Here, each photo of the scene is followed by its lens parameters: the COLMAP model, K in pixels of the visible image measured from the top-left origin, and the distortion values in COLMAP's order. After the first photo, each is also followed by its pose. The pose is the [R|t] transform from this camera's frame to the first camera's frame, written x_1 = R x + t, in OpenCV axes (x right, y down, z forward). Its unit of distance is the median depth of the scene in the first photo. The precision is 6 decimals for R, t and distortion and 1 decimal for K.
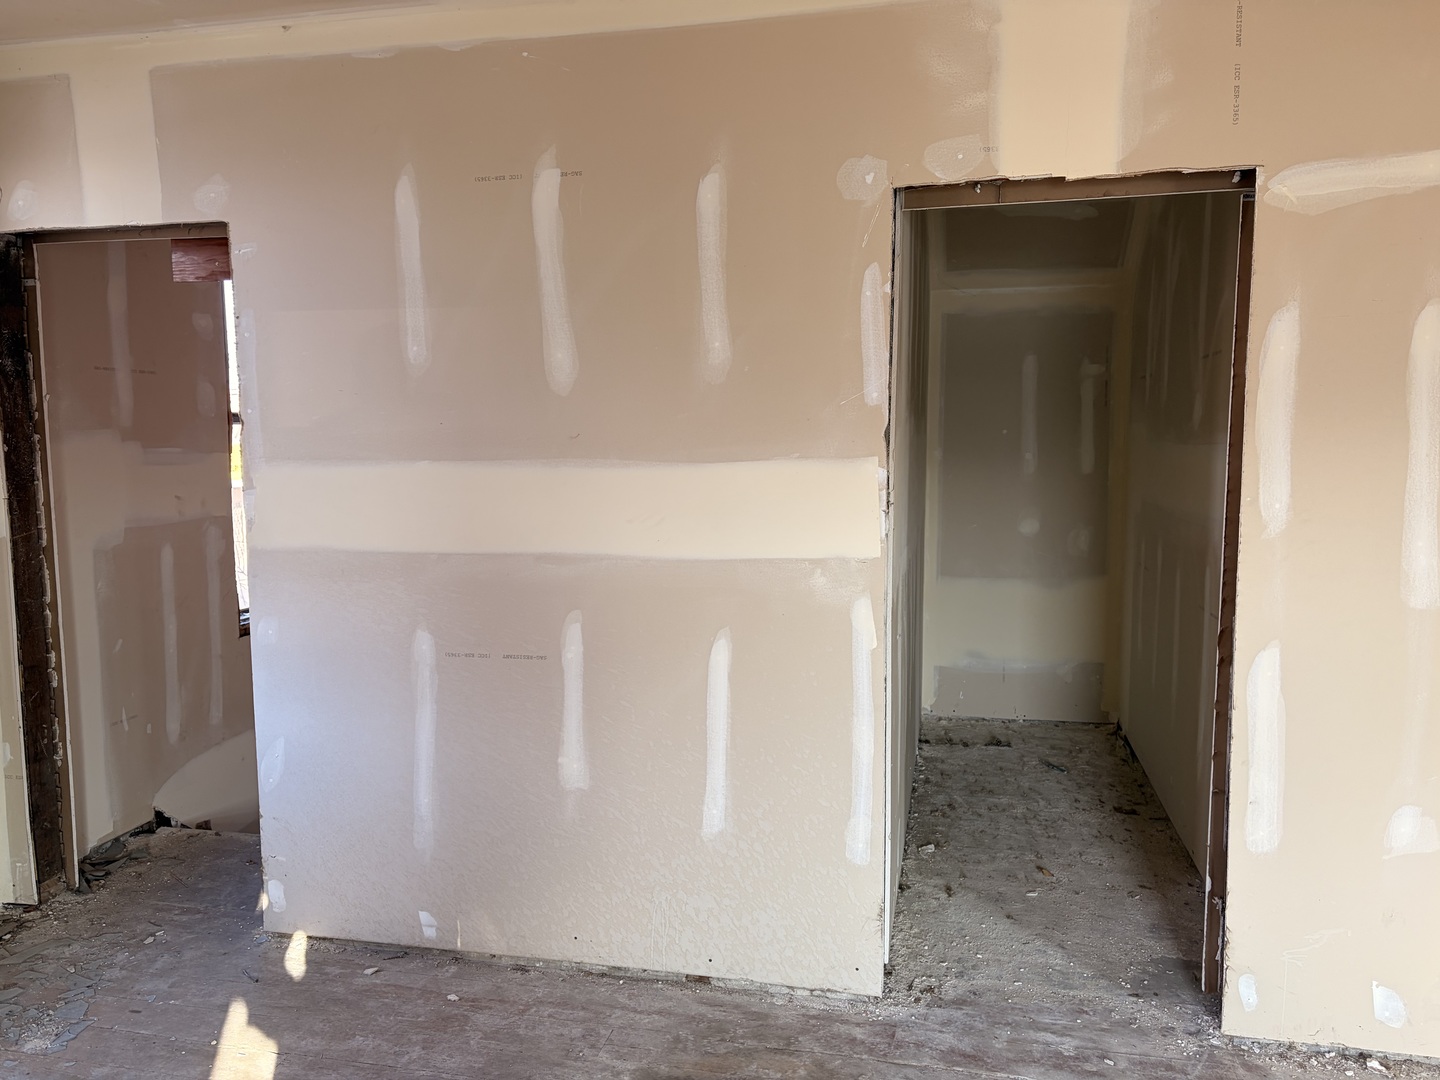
lens RADIAL K [[1092.0, 0, 715.9], [0, 1092.0, 563.4], [0, 0, 1]] dist [0.110500, -0.161733]
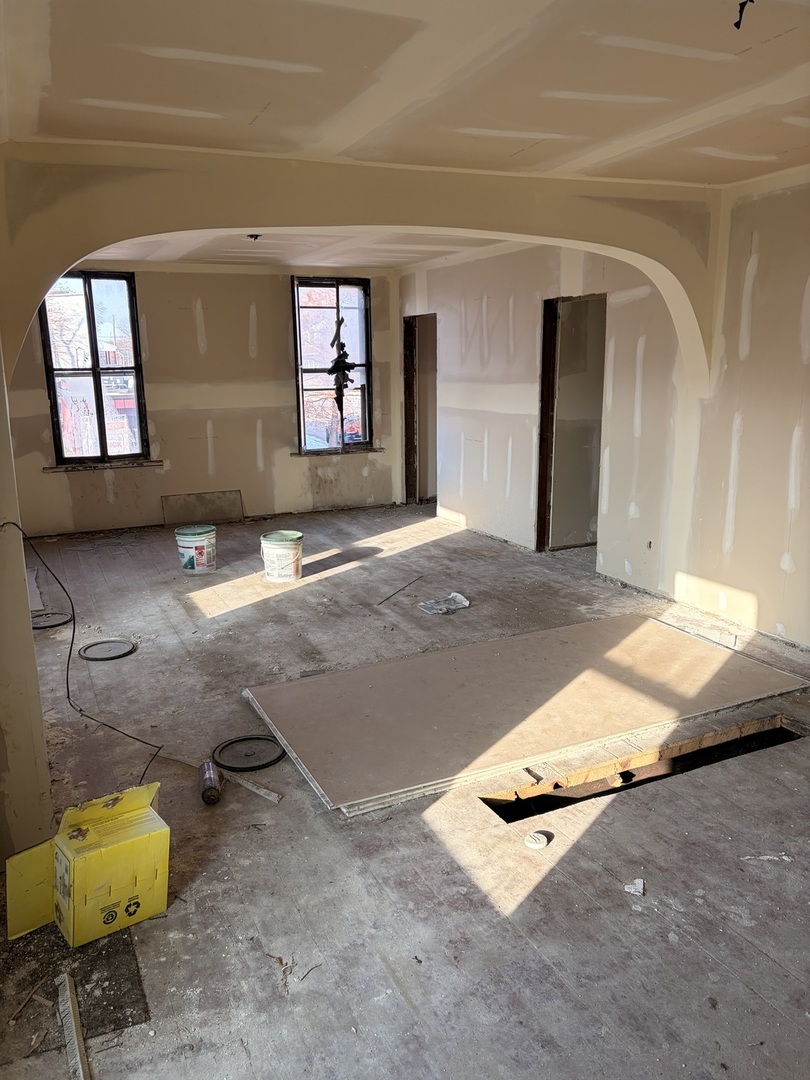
lens RADIAL K [[819.0, 0, 403.2], [0, 819.0, 539.3], [0, 0, 1]] dist [0.110500, -0.161733]
pose [[0.618679, 0.163212, -0.768504, 1.910409], [-0.074615, 0.985968, 0.149329, 0.026573], [0.782093, -0.035045, 0.622176, -0.884007]]
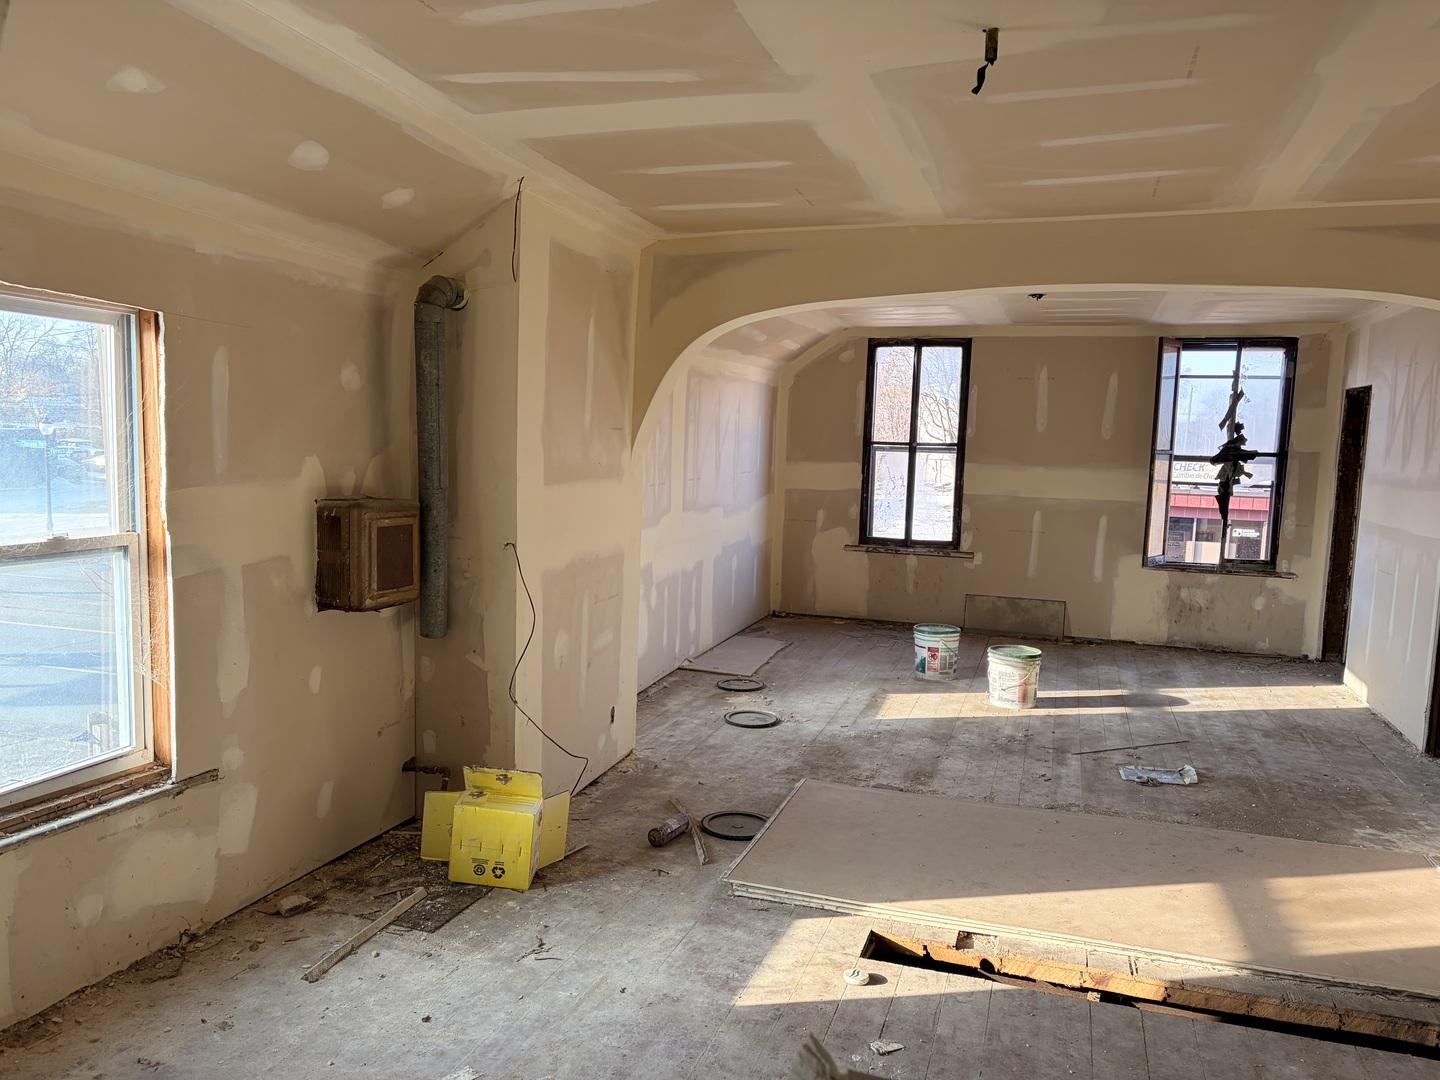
lens RADIAL K [[1092.0, 0, 715.9], [0, 1092.0, 563.4], [0, 0, 1]] dist [0.110500, -0.161733]
pose [[-0.077100, 0.121136, -0.989637, 2.451137], [-0.144352, 0.980777, 0.131297, -0.041795], [0.986518, 0.152979, -0.058132, -0.251861]]
